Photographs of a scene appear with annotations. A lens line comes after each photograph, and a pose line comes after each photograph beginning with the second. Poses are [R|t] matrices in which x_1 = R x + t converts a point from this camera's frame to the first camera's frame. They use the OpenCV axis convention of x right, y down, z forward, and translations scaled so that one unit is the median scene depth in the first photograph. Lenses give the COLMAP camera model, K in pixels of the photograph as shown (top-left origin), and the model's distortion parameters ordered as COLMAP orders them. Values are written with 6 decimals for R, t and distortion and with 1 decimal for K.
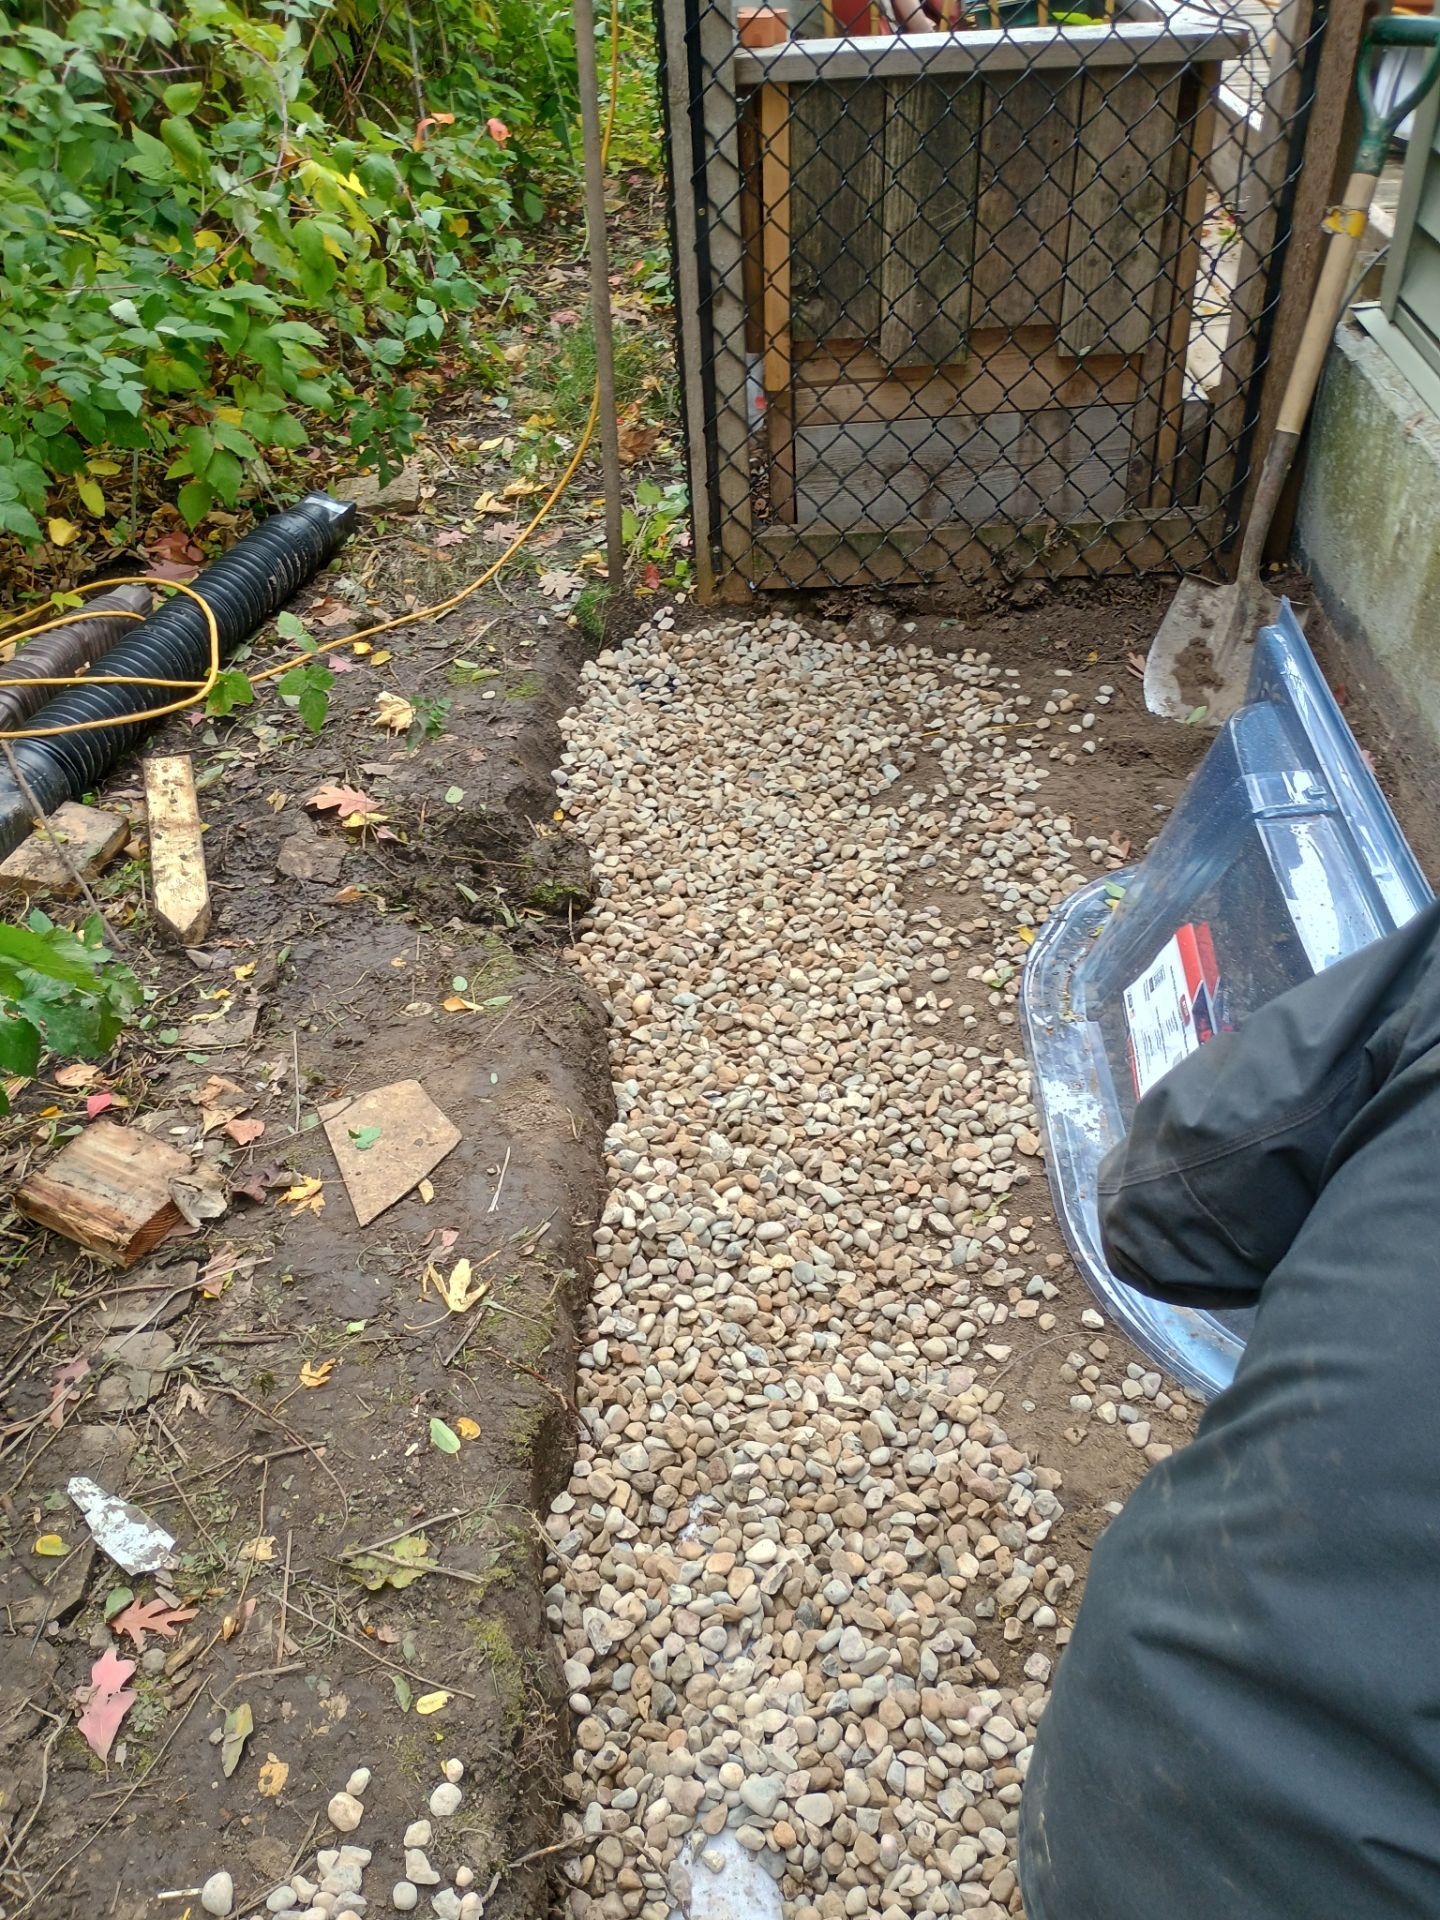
lens RADIAL K [[1669.1, 0, 708.9], [0, 1669.1, 950.8], [0, 0, 1]] dist [0.074465, -0.090873]
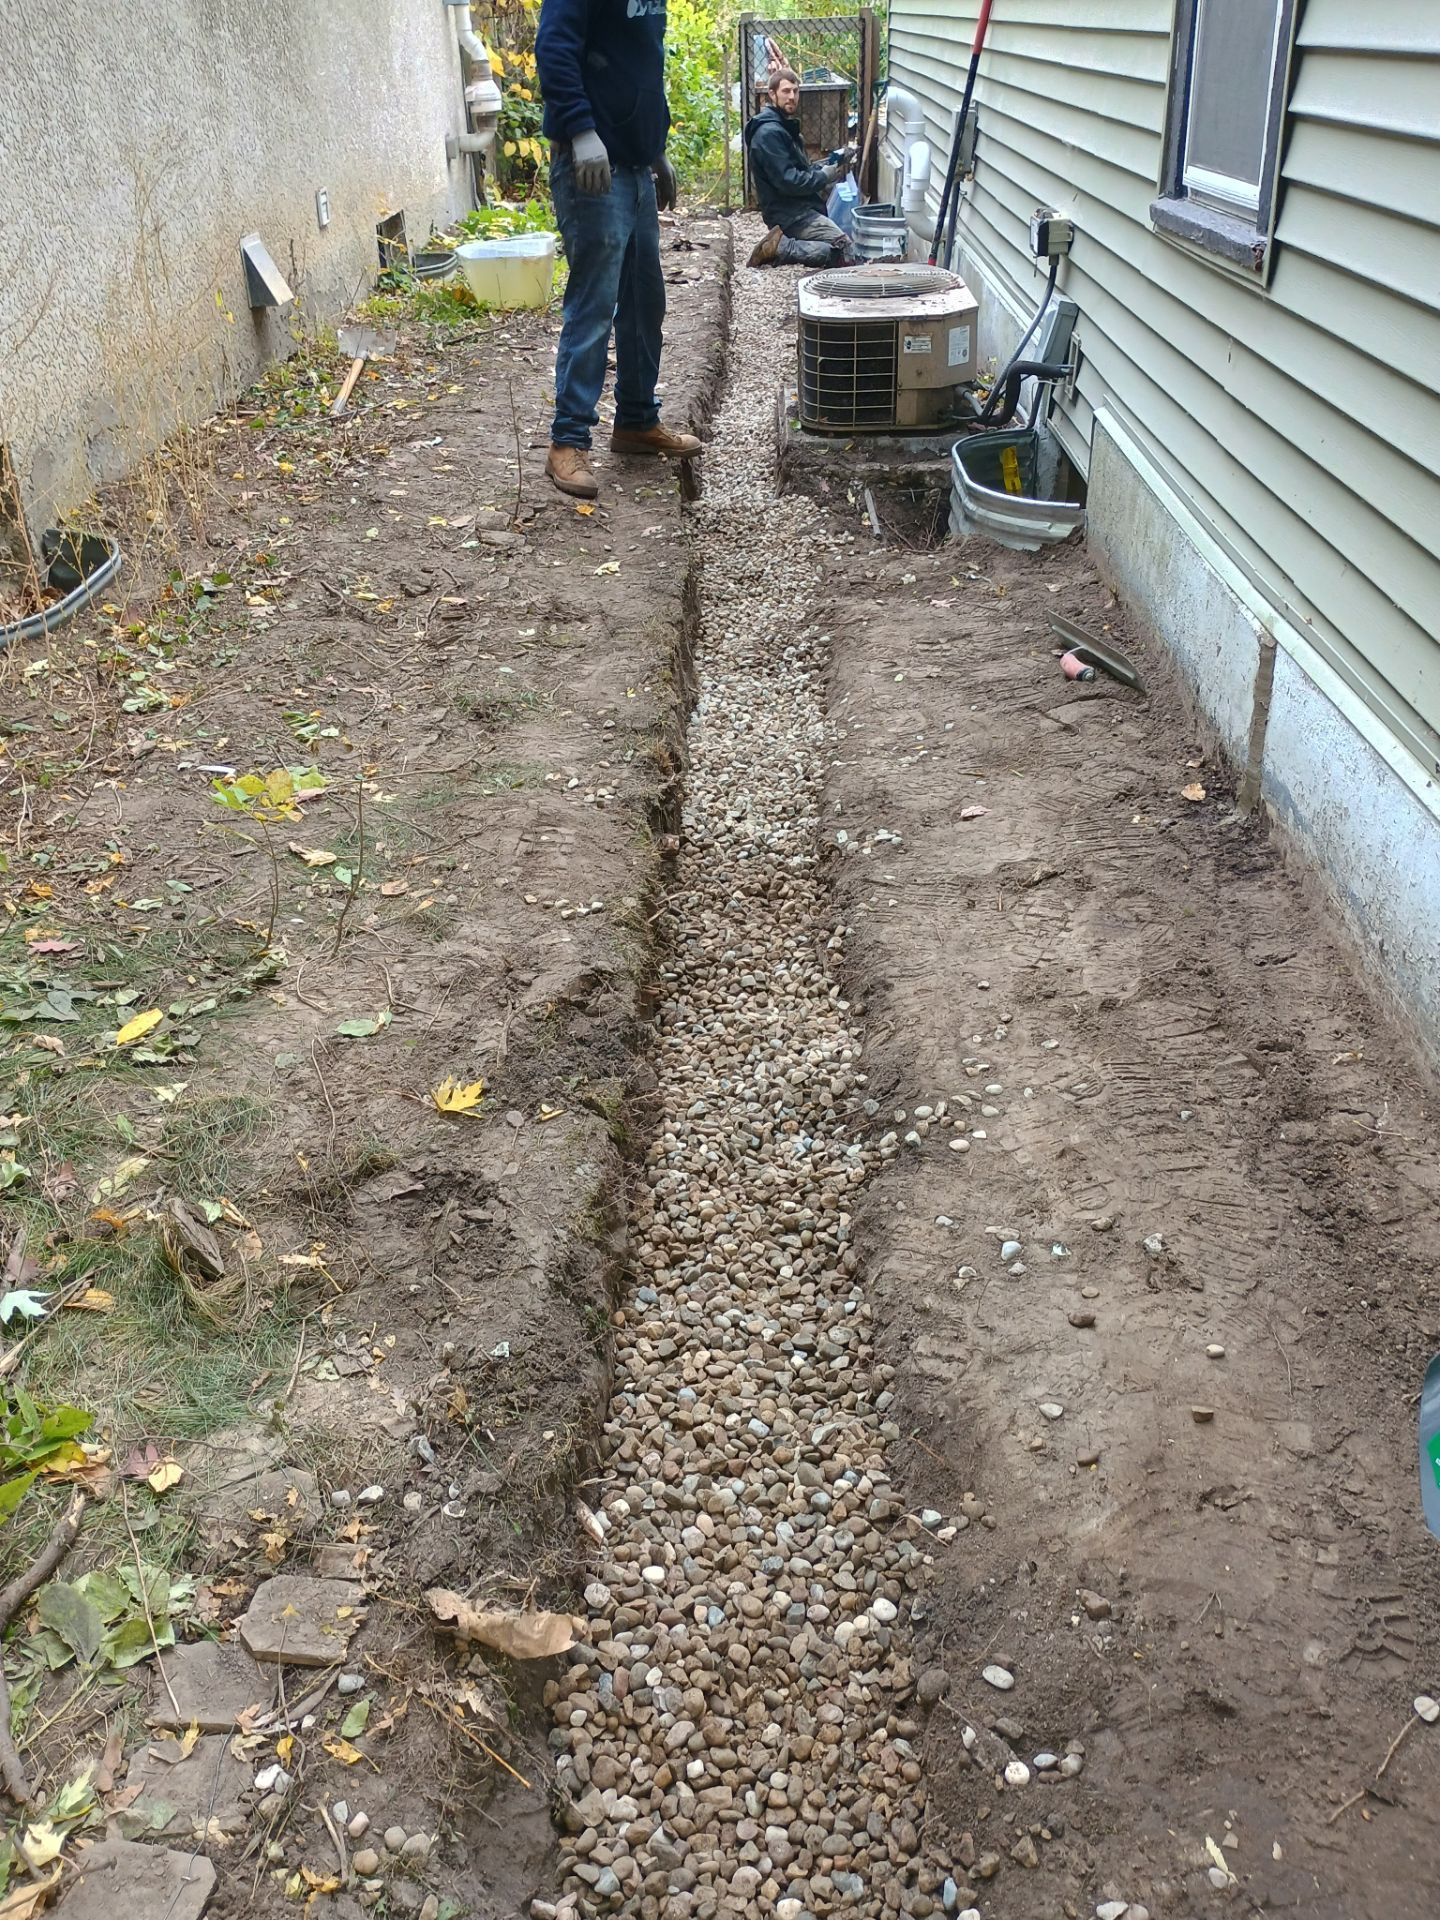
lens RADIAL K [[1645.6, 0, 699.1], [0, 1645.6, 970.5], [0, 0, 1]] dist [0.070619, -0.101950]
pose [[0.999901, 0.009706, -0.010210, -0.079803], [-0.011019, 0.990424, -0.137617, 2.944154], [0.008776, 0.137716, 0.990433, -3.806569]]
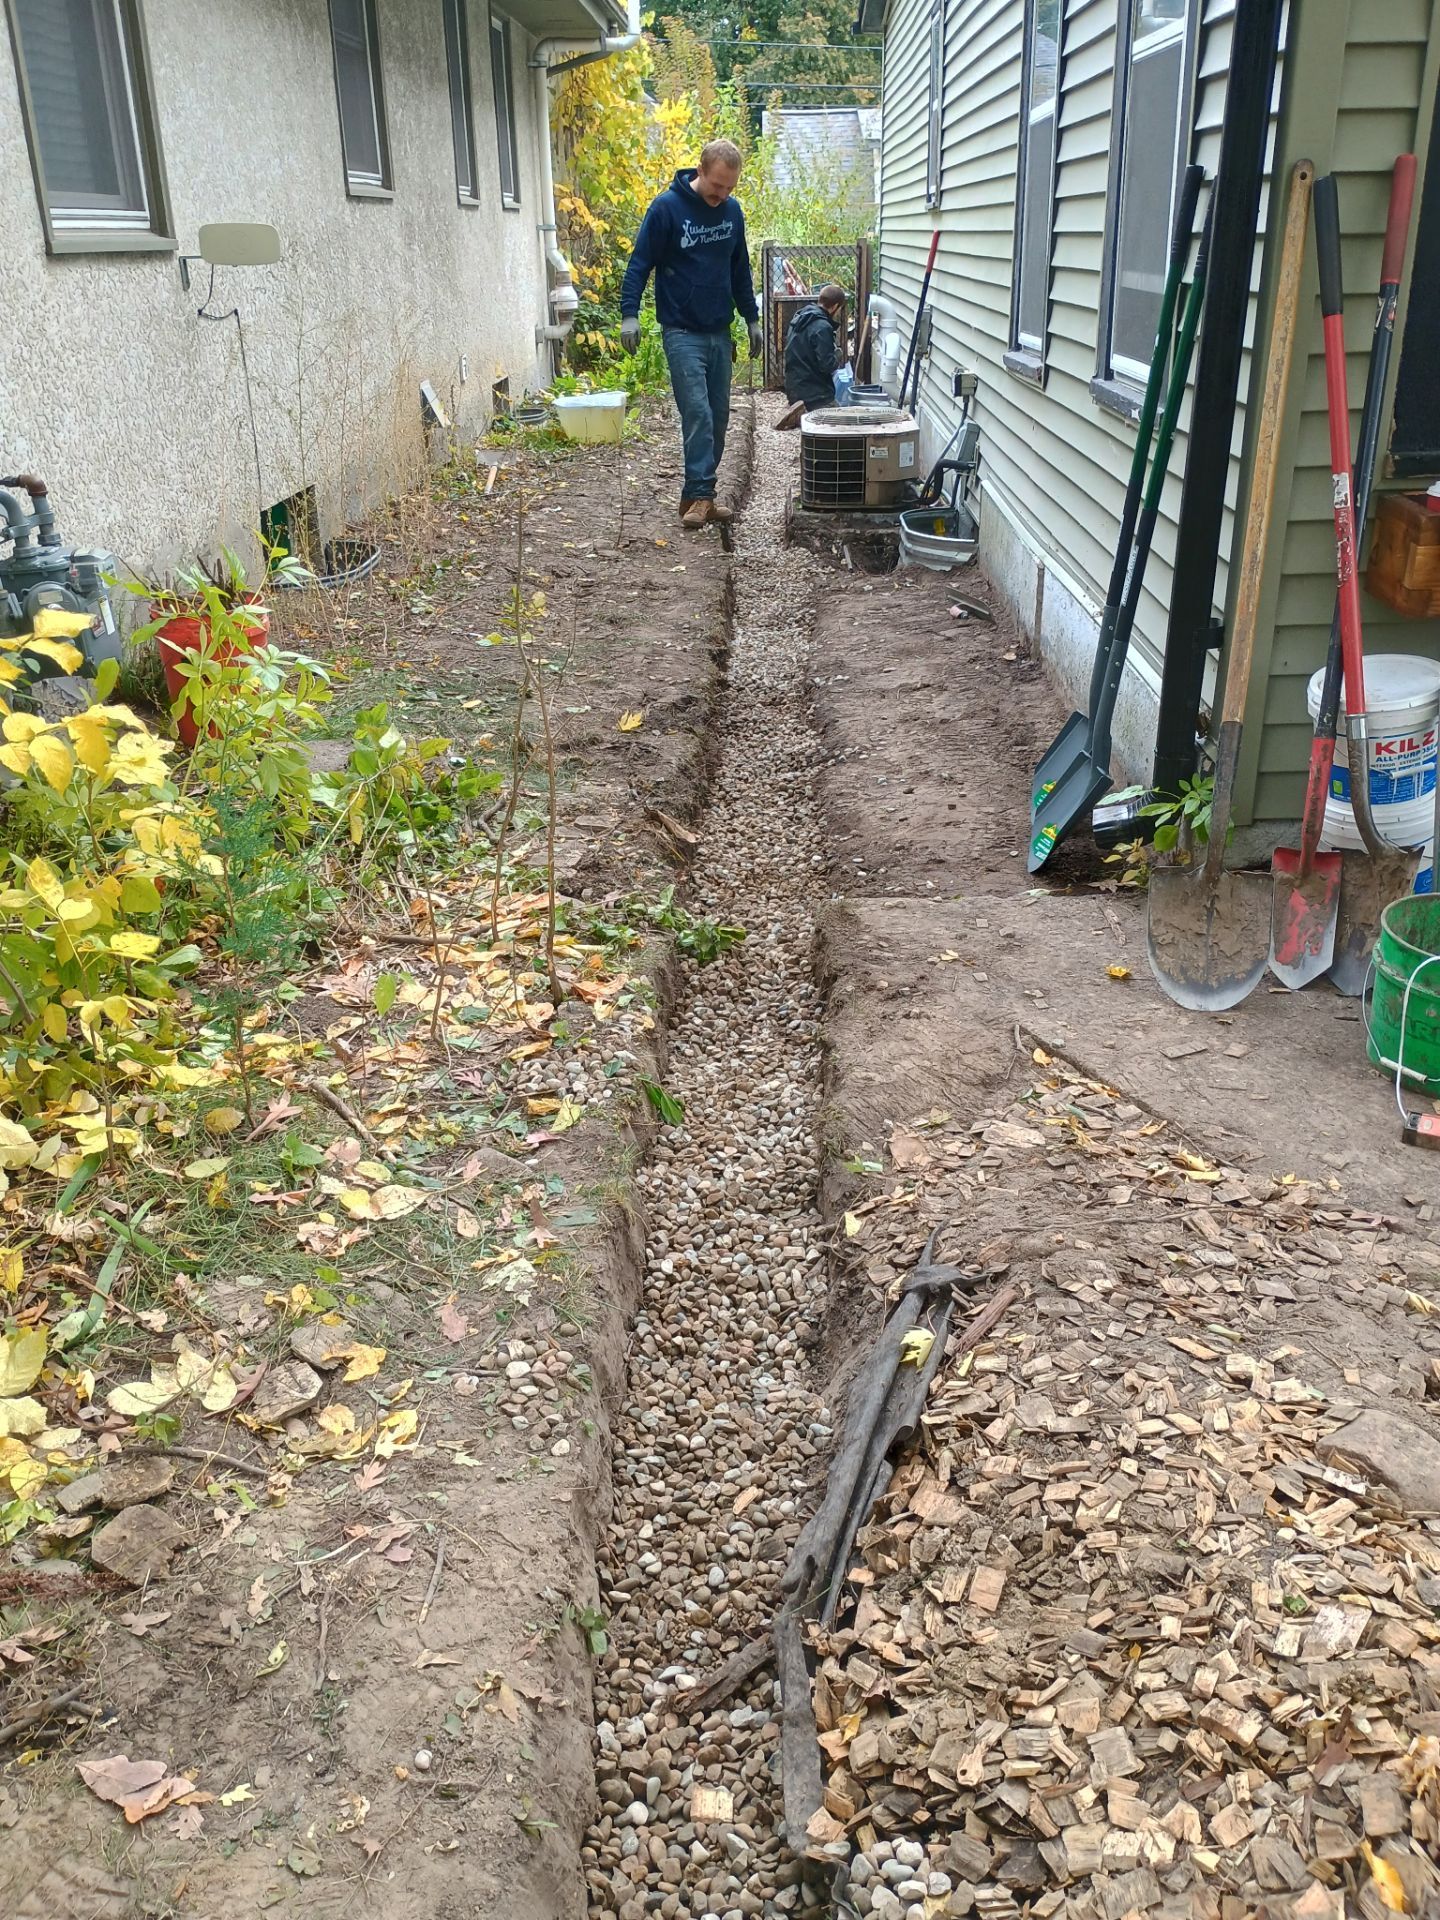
lens RADIAL K [[1630.3, 0, 720.0], [0, 1630.3, 960.0], [0, 0, 1]] dist [0.068540, -0.088431]
pose [[0.999622, 0.027056, -0.004871, -0.096939], [-0.027427, 0.969466, -0.243686, 3.630382], [-0.001871, 0.243728, 0.969842, -4.704660]]
